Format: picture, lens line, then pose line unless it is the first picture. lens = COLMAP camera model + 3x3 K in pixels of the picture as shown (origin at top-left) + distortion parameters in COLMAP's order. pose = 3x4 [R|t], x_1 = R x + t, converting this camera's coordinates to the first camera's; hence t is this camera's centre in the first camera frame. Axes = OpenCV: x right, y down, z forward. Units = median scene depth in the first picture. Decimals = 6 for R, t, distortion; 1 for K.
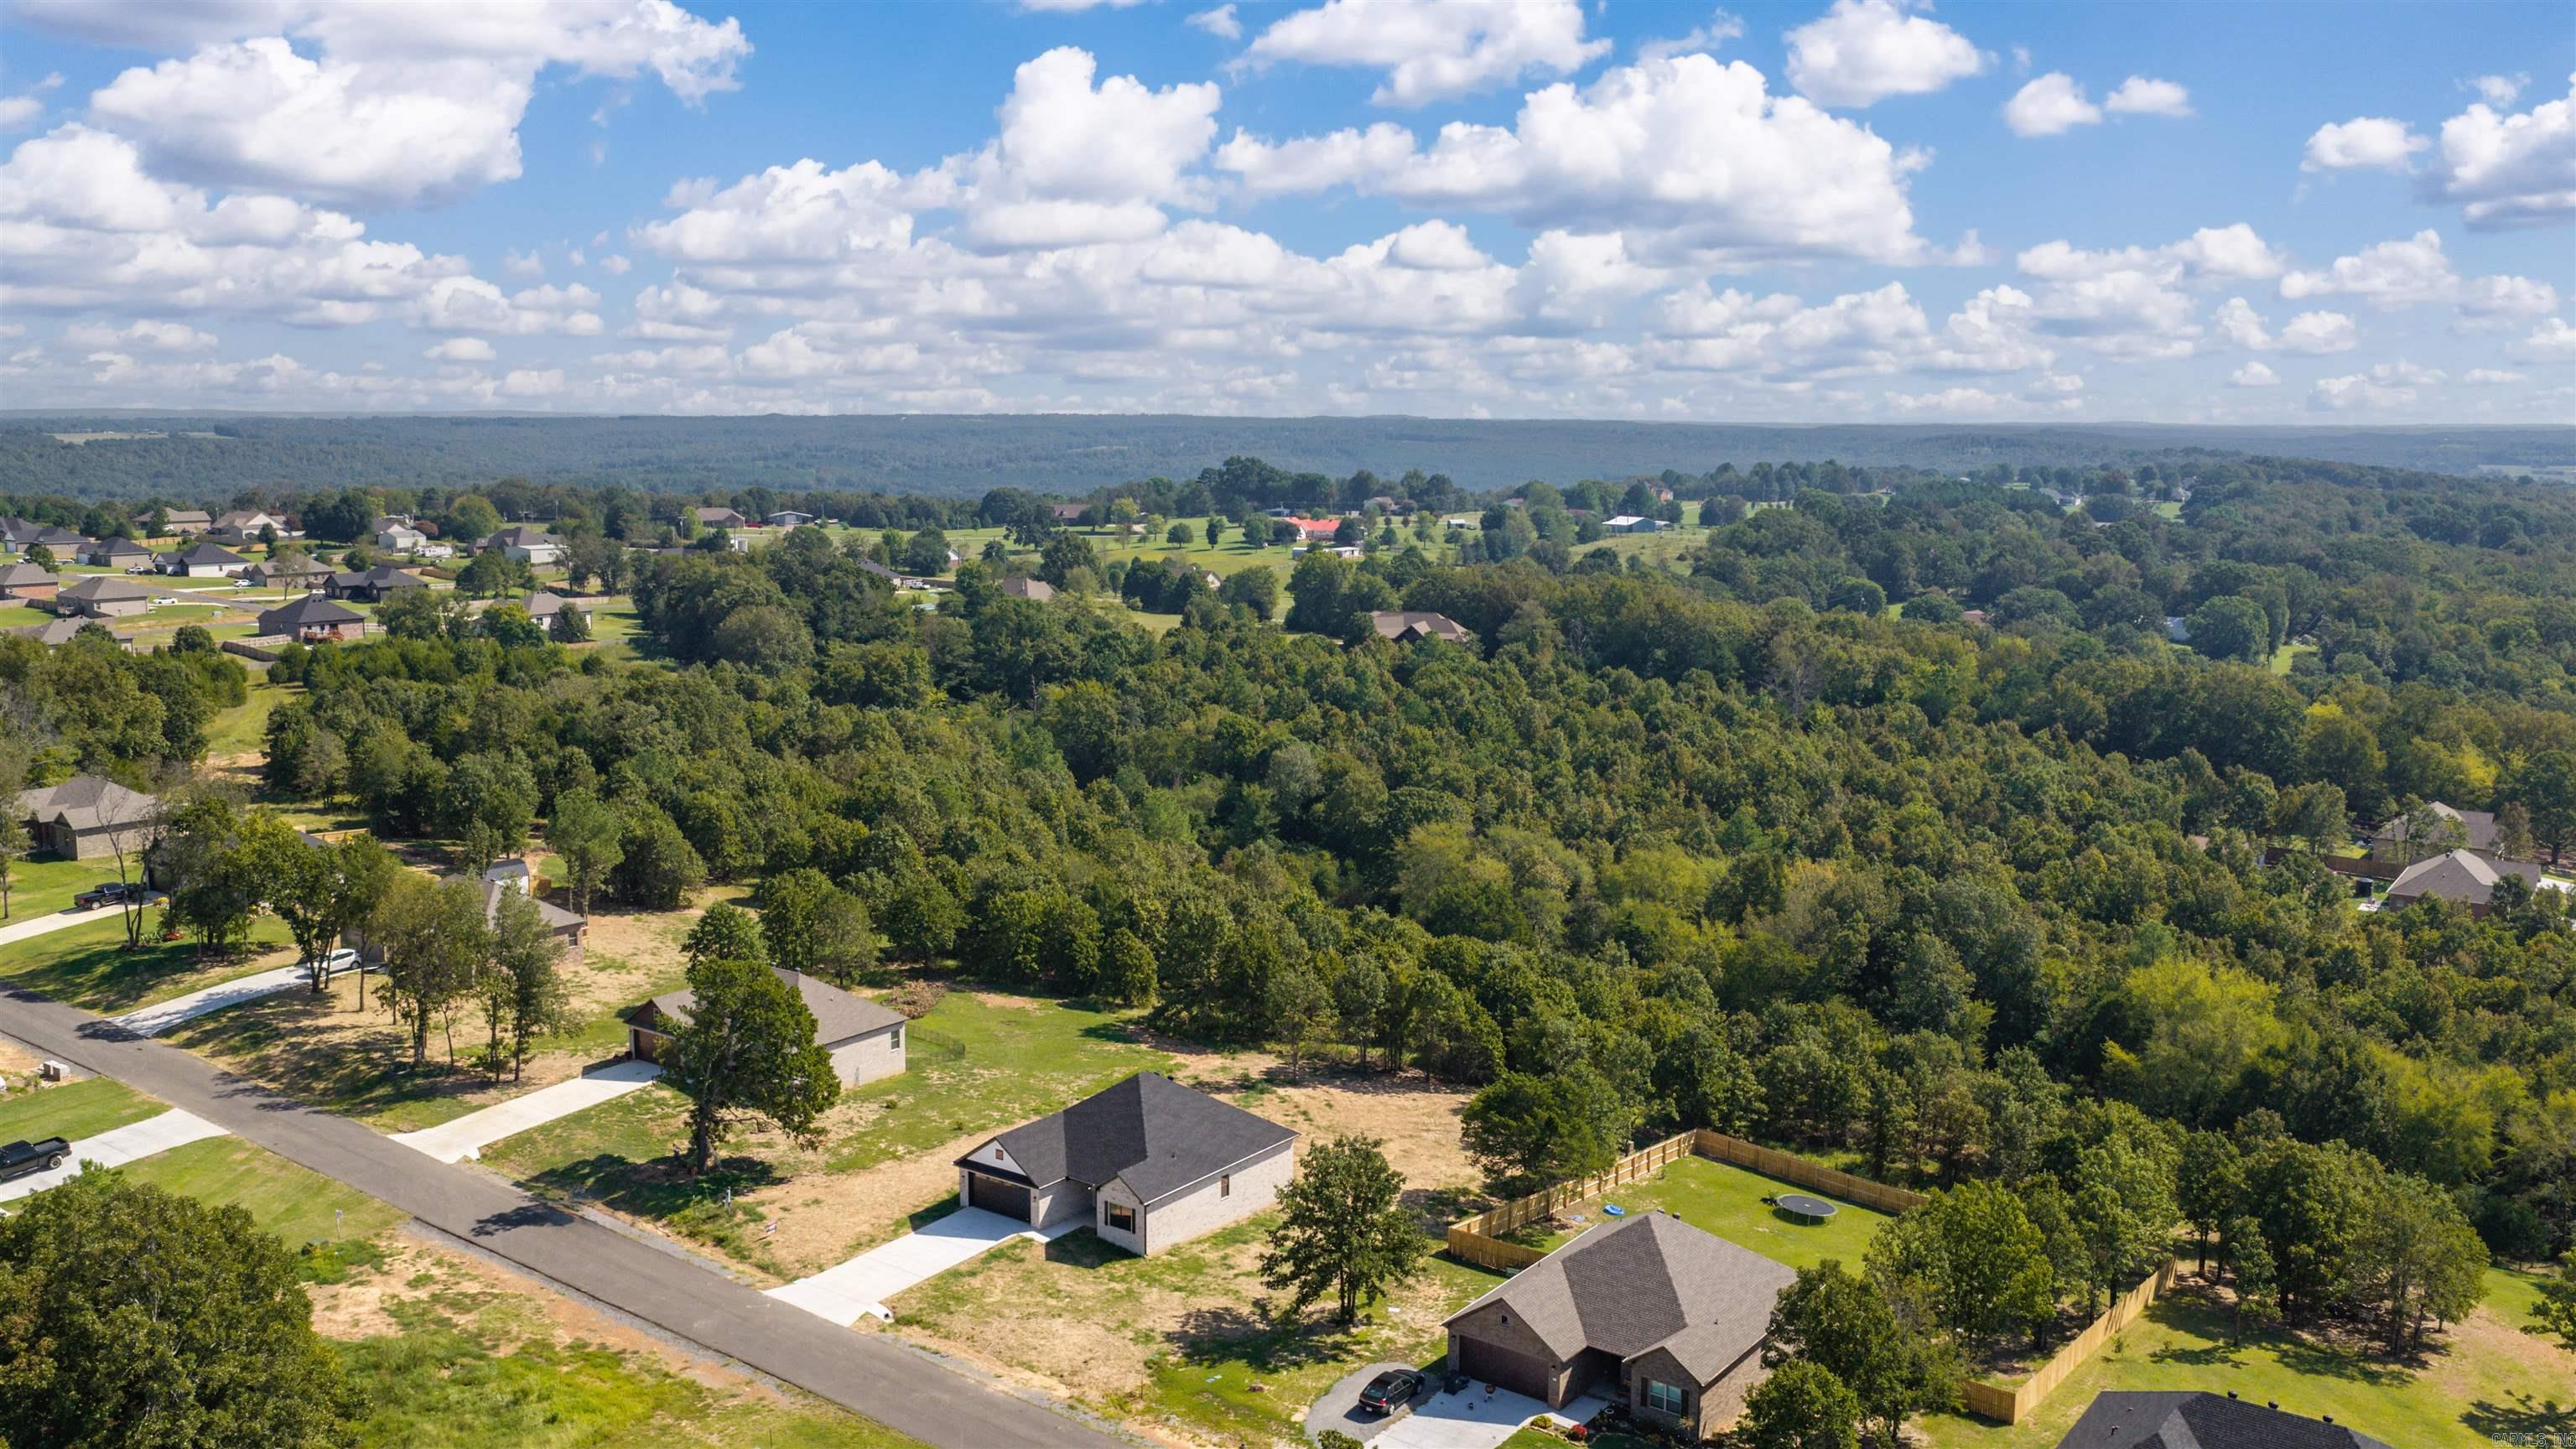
lens RADIAL K [[2193.9, 0, 1288.0], [0, 2193.9, 724.5], [0, 0, 1]] dist [-0.004453, -0.005225]
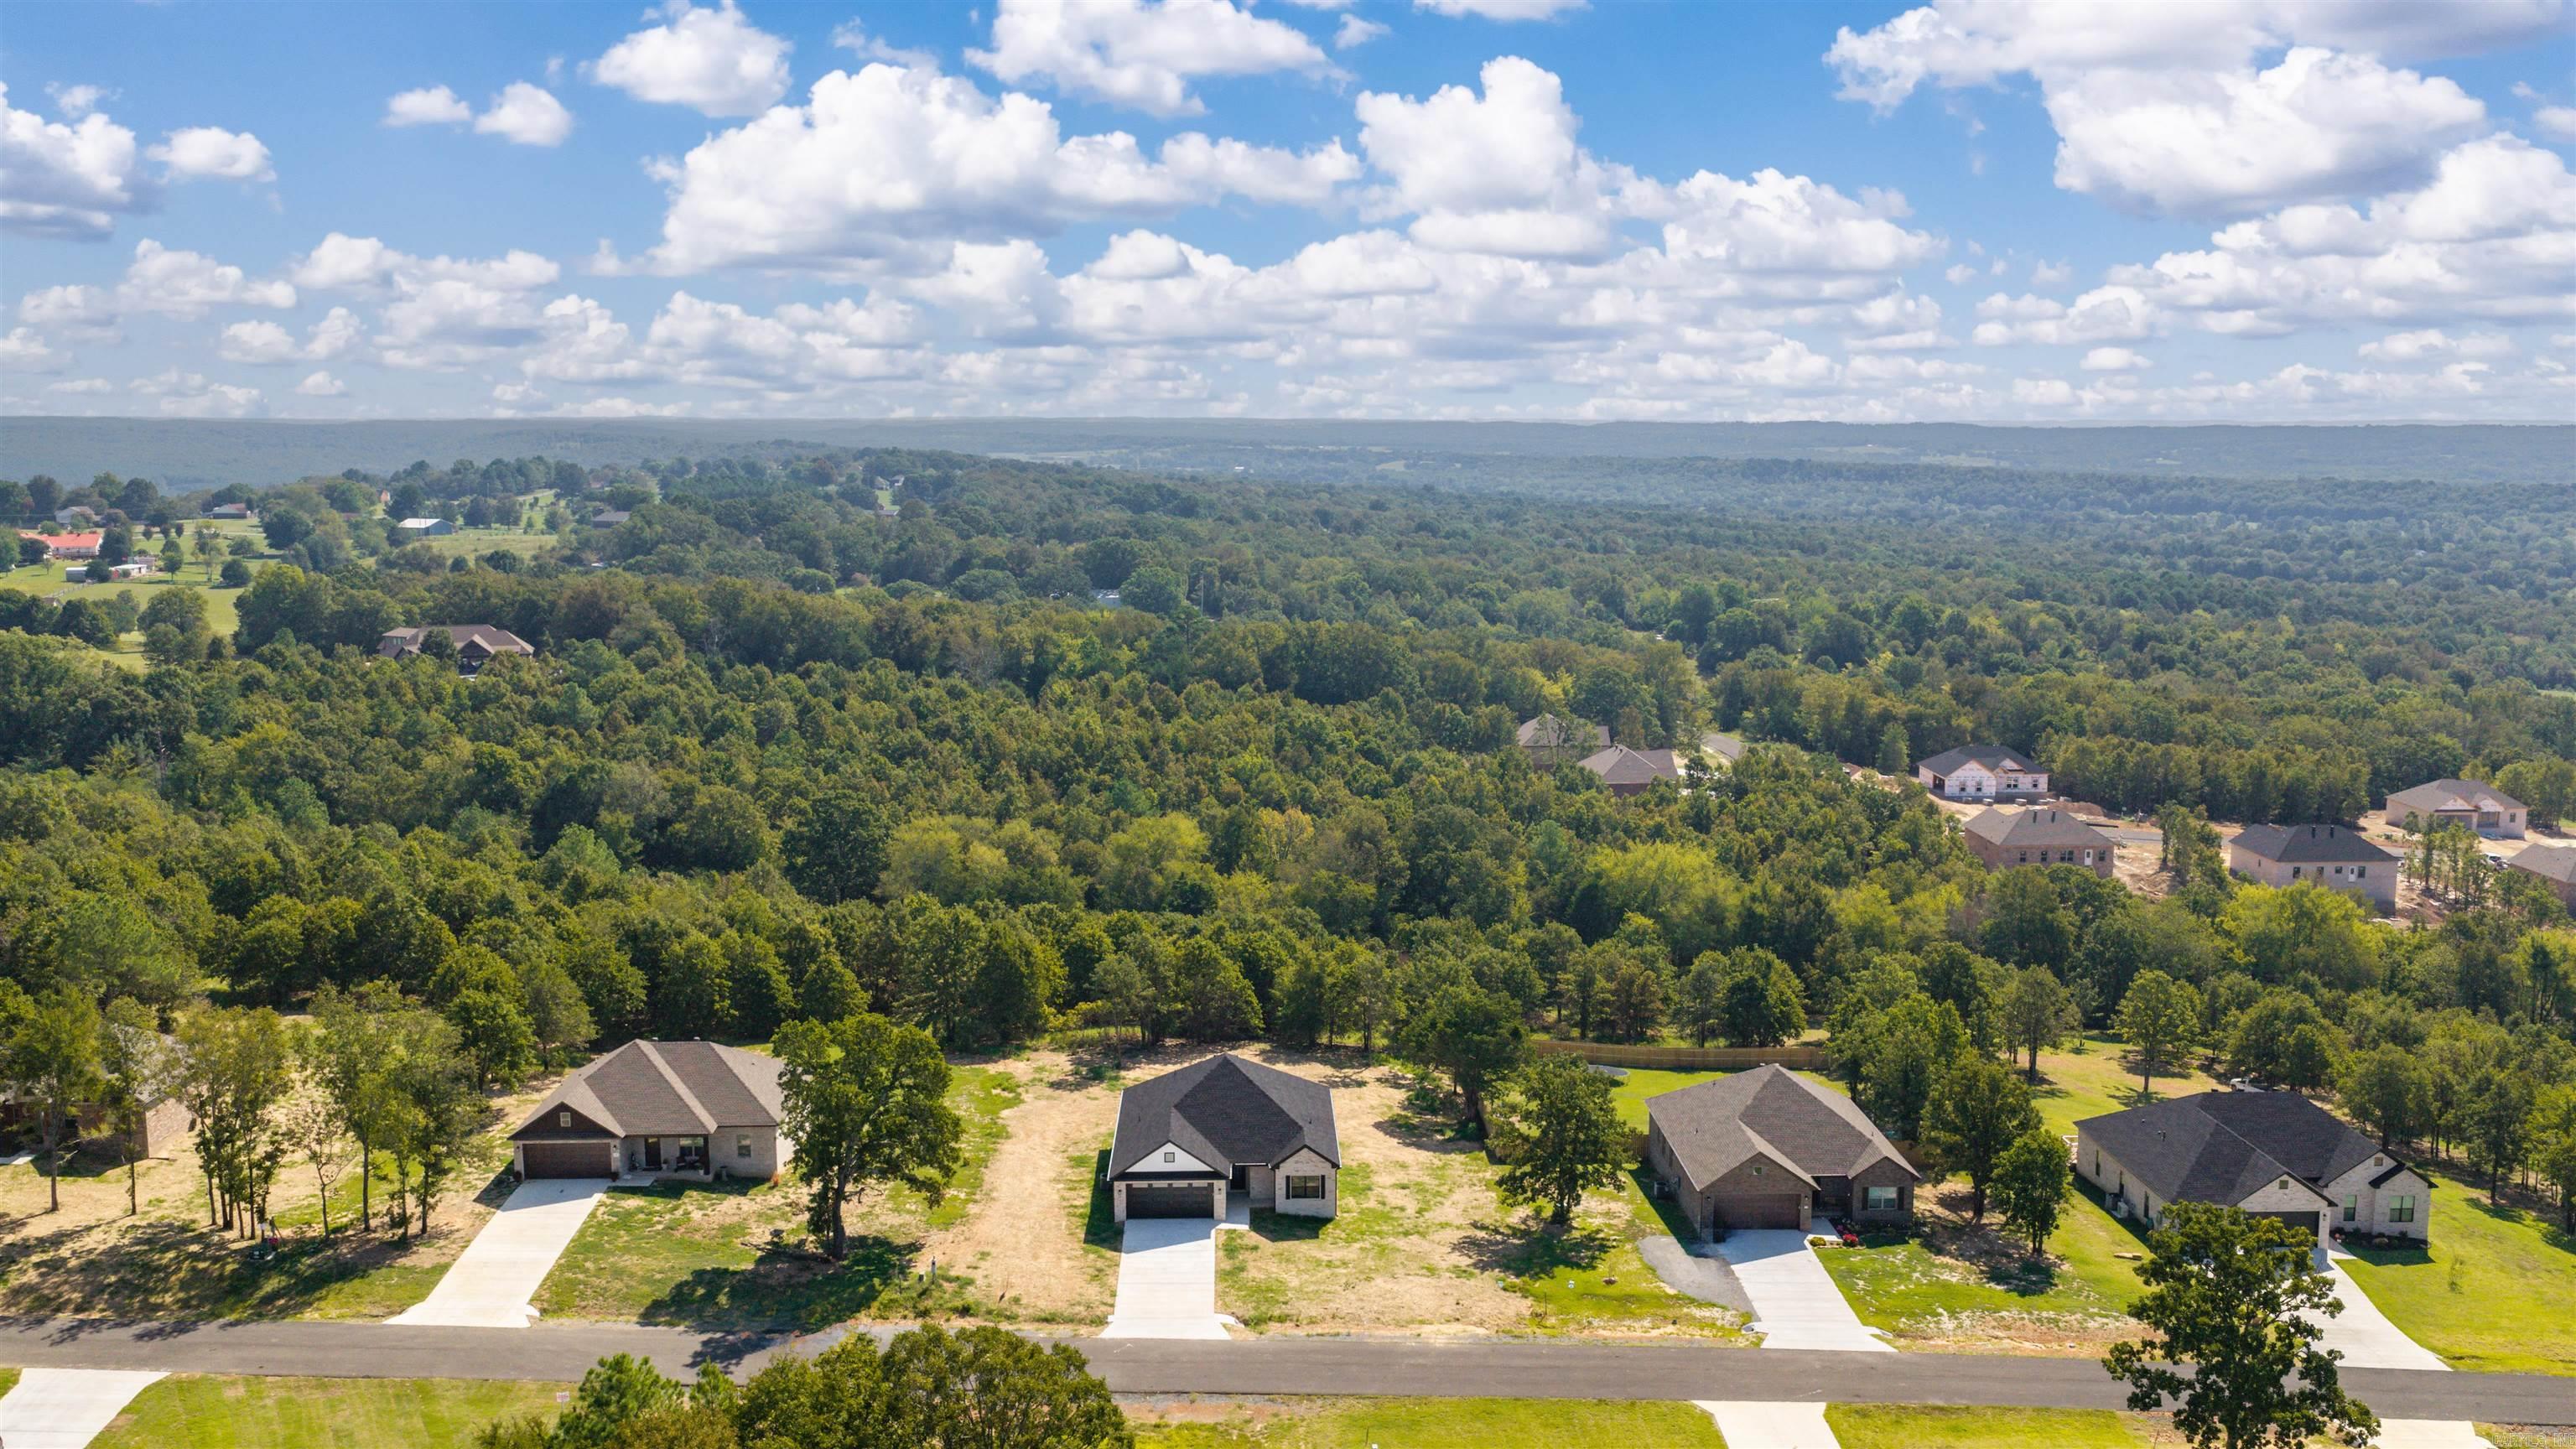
lens RADIAL K [[2212.4, 0, 1288.0], [0, 2212.4, 724.5], [0, 0, 1]] dist [0.030675, -0.000919]
pose [[0.777769, -0.092770, 0.621667, -0.367531], [0.092485, 0.995174, 0.032800, -0.012845], [-0.621709, 0.031984, 0.782595, 0.098387]]
